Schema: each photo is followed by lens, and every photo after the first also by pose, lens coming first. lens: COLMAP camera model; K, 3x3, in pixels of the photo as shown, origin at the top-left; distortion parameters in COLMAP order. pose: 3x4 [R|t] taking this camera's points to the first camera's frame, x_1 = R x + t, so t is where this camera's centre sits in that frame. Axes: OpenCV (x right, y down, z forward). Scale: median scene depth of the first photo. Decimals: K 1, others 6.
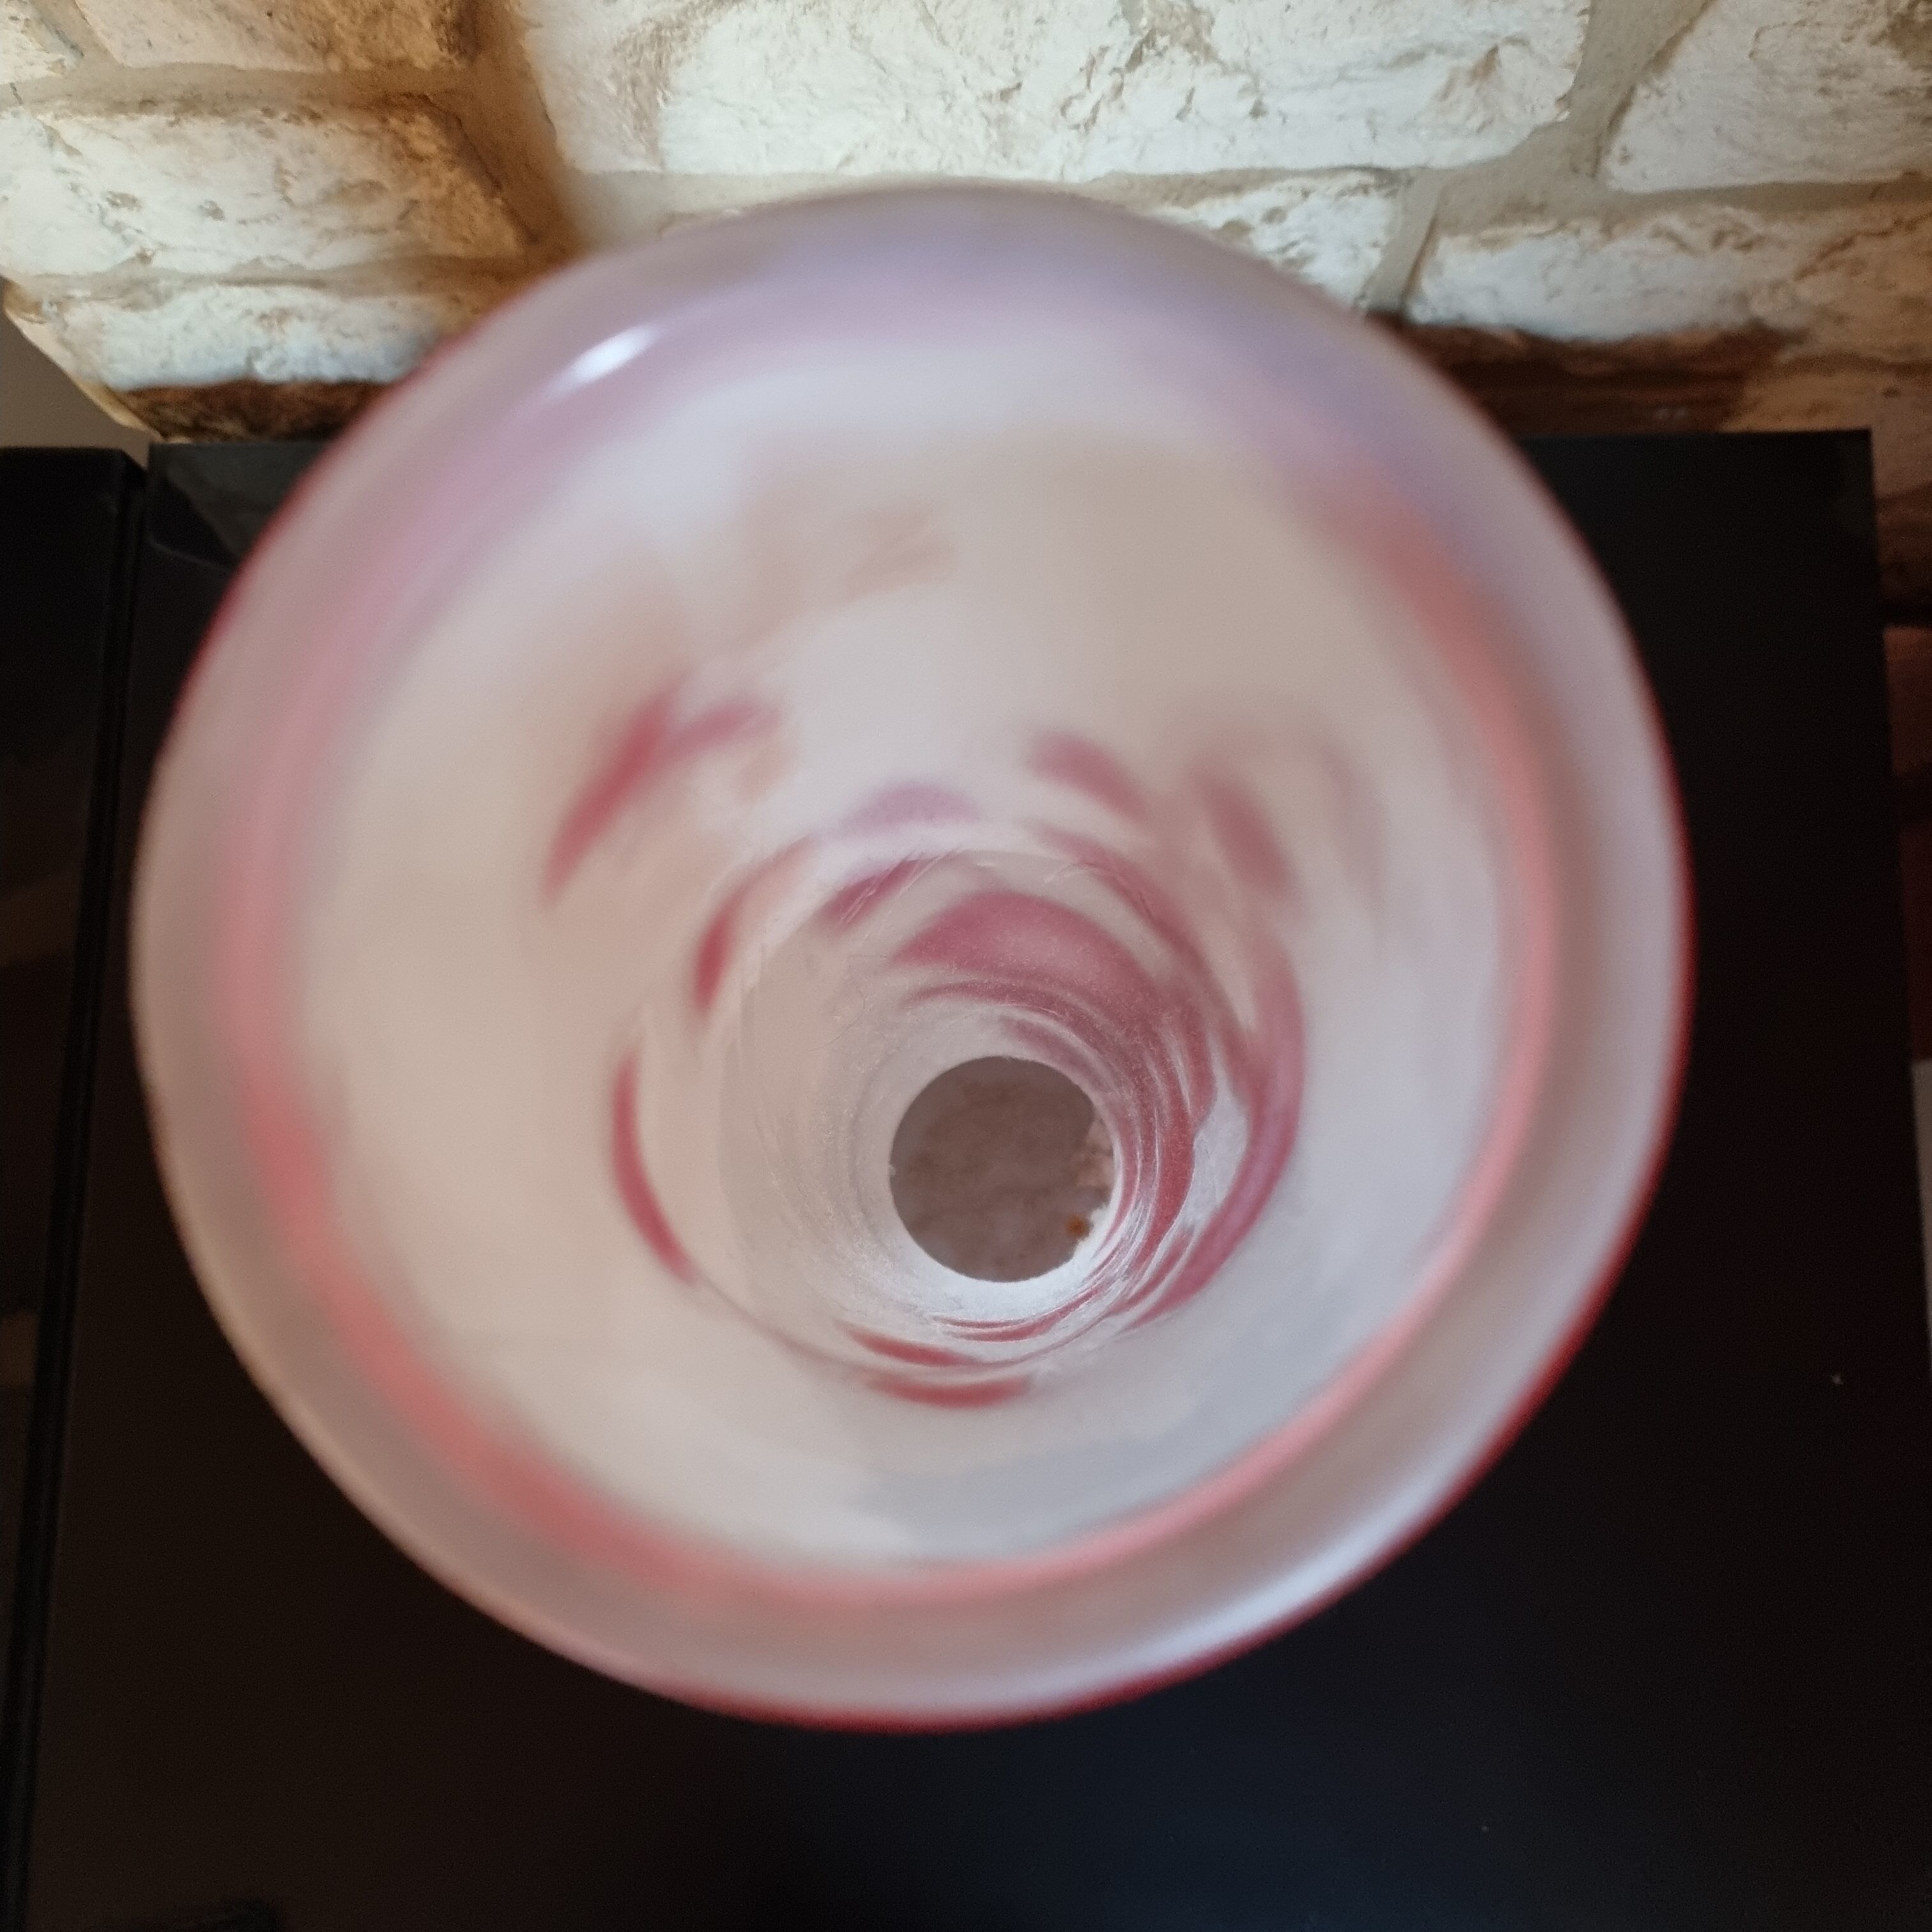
lens RADIAL K [[1970.8, 0, 978.5], [0, 1970.8, 962.7], [0, 0, 1]] dist [0.005987, 0.000000]
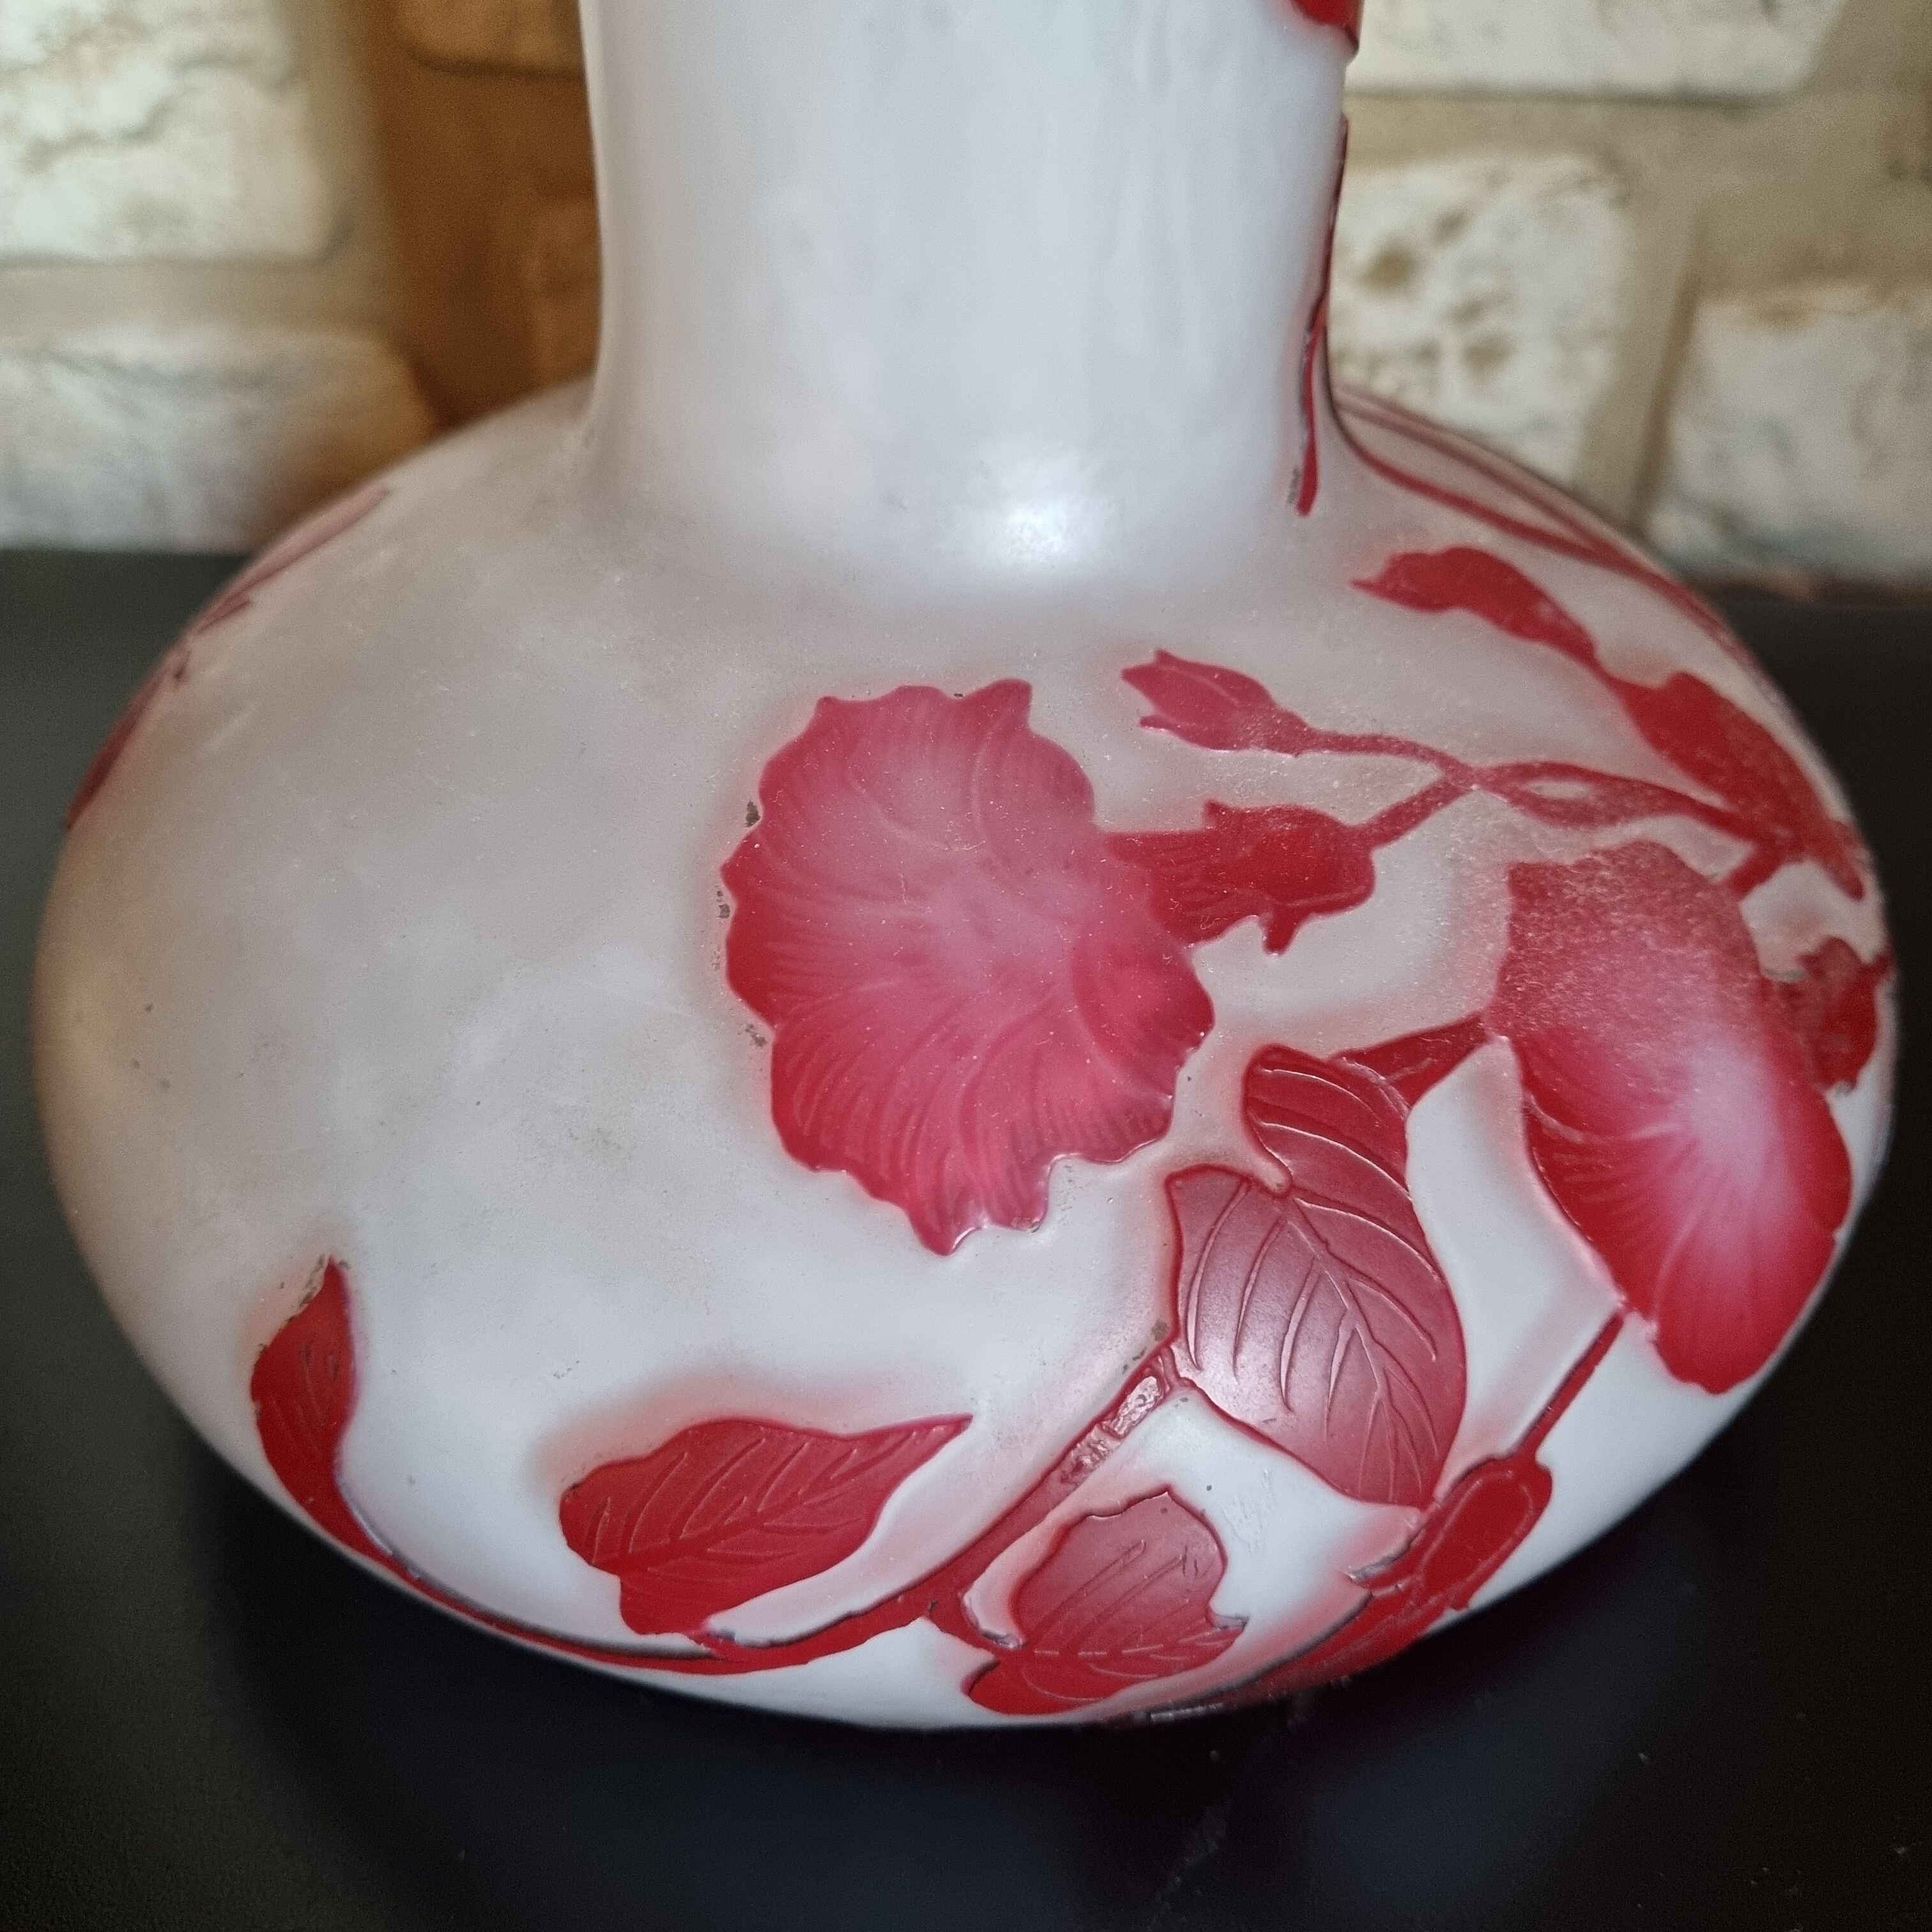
lens RADIAL K [[2157.2, 0, 961.5], [0, 2157.2, 963.9], [0, 0, 1]] dist [0.000614, 0.000000]
pose [[0.998242, 0.055123, -0.021770, 0.014985], [-0.054952, 0.723296, -0.688348, 0.303441], [-0.022198, 0.688334, 0.725054, 0.636858]]
